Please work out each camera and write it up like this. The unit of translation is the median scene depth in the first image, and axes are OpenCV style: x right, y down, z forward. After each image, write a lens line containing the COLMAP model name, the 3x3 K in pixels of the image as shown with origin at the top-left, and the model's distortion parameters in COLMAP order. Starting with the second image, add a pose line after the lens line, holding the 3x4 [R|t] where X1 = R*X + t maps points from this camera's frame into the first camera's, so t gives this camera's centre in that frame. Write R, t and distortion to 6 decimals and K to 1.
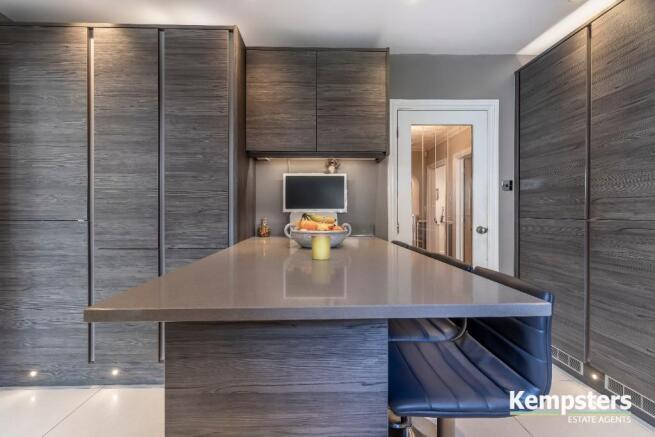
lens RADIAL K [[301.3, 0, 326.1], [0, 301.3, 216.0], [0, 0, 1]] dist [0.001059, 0.000847]
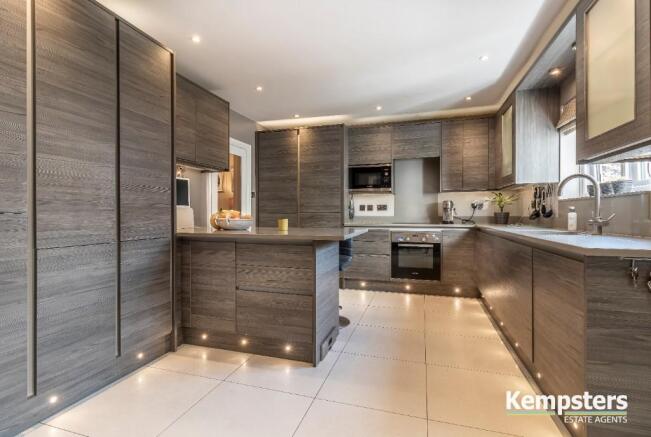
lens RADIAL K [[299.5, 0, 315.0], [0, 299.5, 215.4], [0, 0, 1]] dist [0.001059, 0.000847]
pose [[0.359083, -0.004664, 0.933294, -1.230014], [0.006943, 0.999973, 0.002326, 0.023992], [-0.933280, 0.005645, 0.359105, 0.047553]]
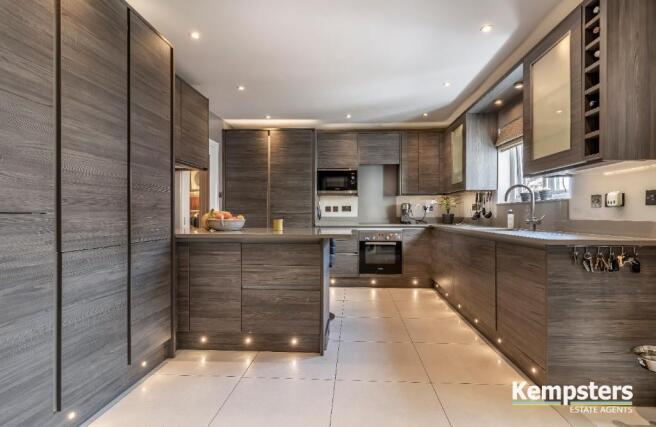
lens RADIAL K [[306.0, 0, 324.2], [0, 306.0, 216.0], [0, 0, 1]] dist [0.004434, -0.000370]
pose [[0.120410, -0.003874, 0.992717, -1.416428], [0.005256, 0.999981, 0.003265, 0.022379], [-0.992710, 0.004824, 0.120428, 0.288130]]
